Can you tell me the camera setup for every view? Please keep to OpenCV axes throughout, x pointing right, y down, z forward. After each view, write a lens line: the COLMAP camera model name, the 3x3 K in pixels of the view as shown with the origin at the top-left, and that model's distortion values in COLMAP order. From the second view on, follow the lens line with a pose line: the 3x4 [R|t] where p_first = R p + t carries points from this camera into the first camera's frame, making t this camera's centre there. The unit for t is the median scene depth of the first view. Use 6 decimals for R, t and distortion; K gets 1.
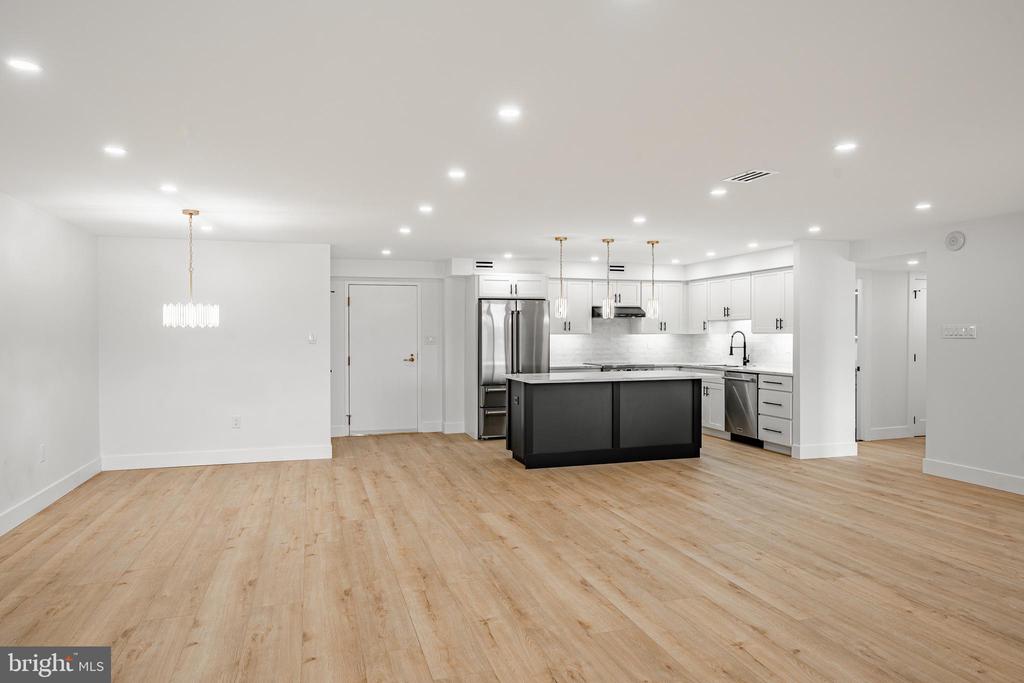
lens RADIAL K [[642.9, 0, 507.6], [0, 642.9, 334.0], [0, 0, 1]] dist [-0.017556, -0.003188]
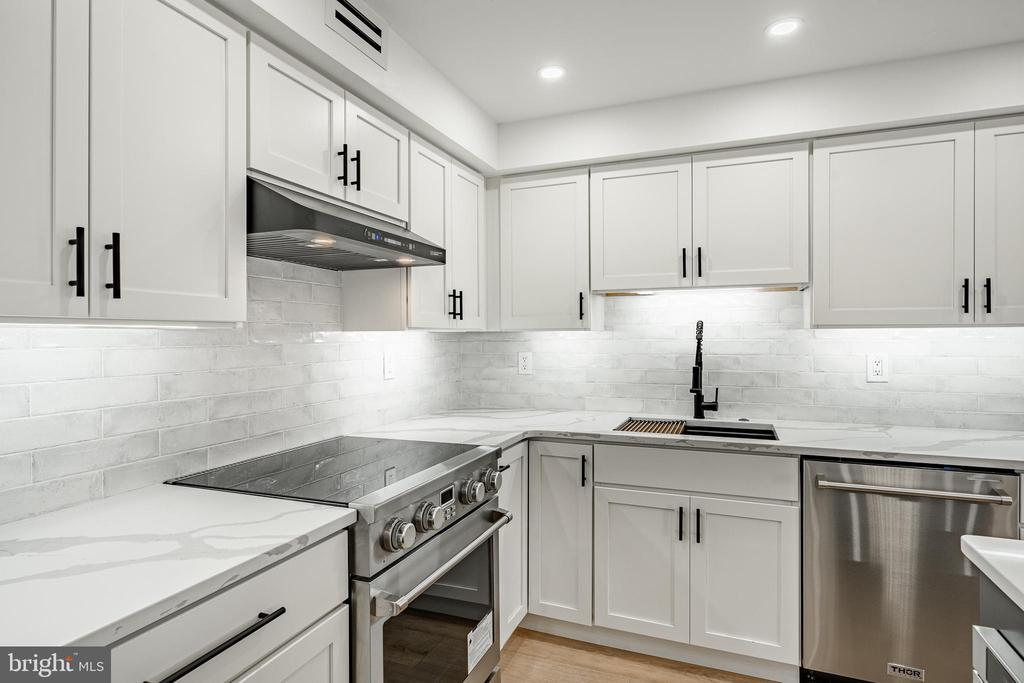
lens RADIAL K [[558.5, 0, 503.1], [0, 558.5, 336.0], [0, 0, 1]] dist [-0.007200, 0.002188]
pose [[0.634333, 0.001631, 0.773058, 0.060627], [0.002377, 0.999989, -0.004060, 0.004285], [-0.773056, 0.004413, 0.634323, 0.925908]]
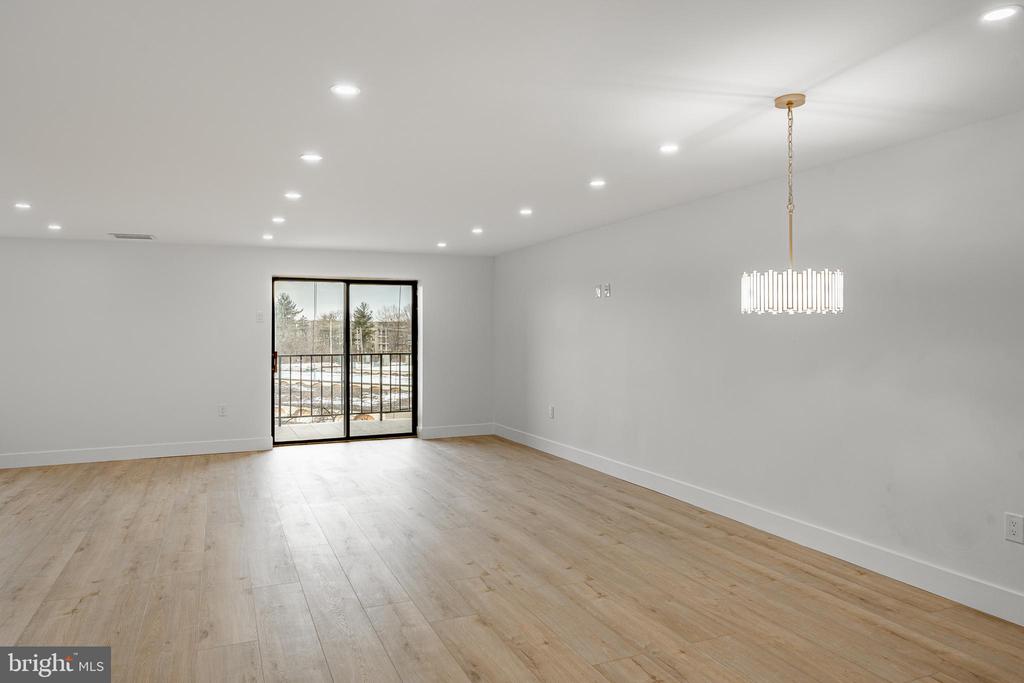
lens RADIAL K [[663.3, 0, 489.9], [0, 663.3, 327.3], [0, 0, 1]] dist [-0.000809, 0.005440]
pose [[-0.996060, 0.012526, -0.087796, -0.121998], [0.013043, 0.999901, -0.005308, 0.000637], [0.087721, -0.006432, -0.996124, 0.950852]]
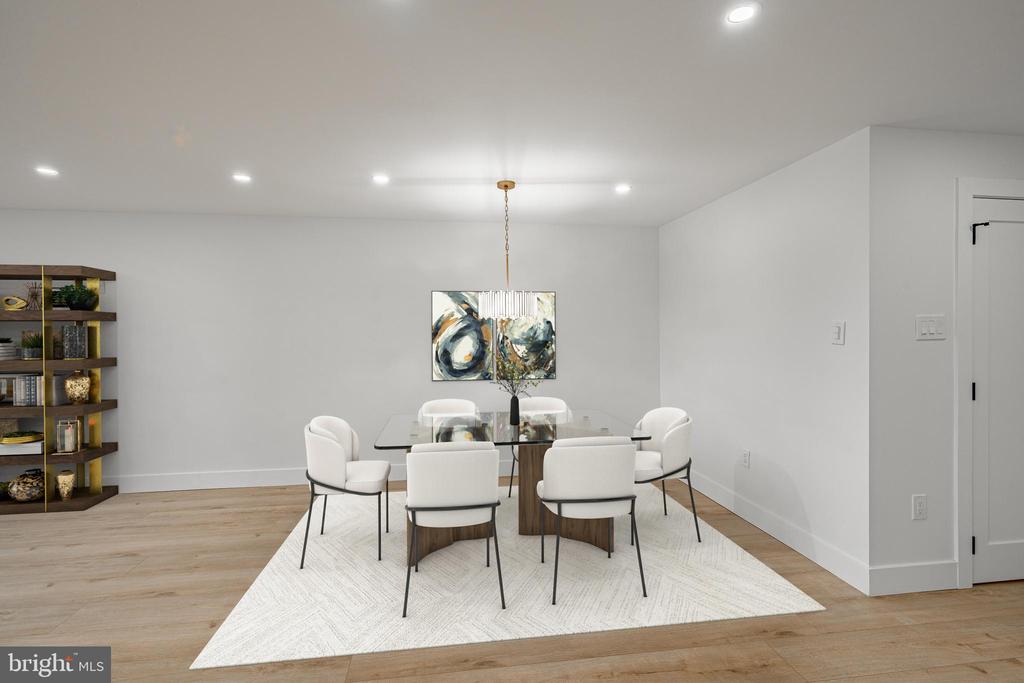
lens RADIAL K [[475.6, 0, 506.0], [0, 475.6, 333.0], [0, 0, 1]] dist [-0.009500, 0.004927]
pose [[-0.159420, 0.018428, -0.987039, 0.084075], [0.007569, 0.999819, 0.017444, -0.000878], [0.987182, -0.004689, -0.159530, 0.681077]]
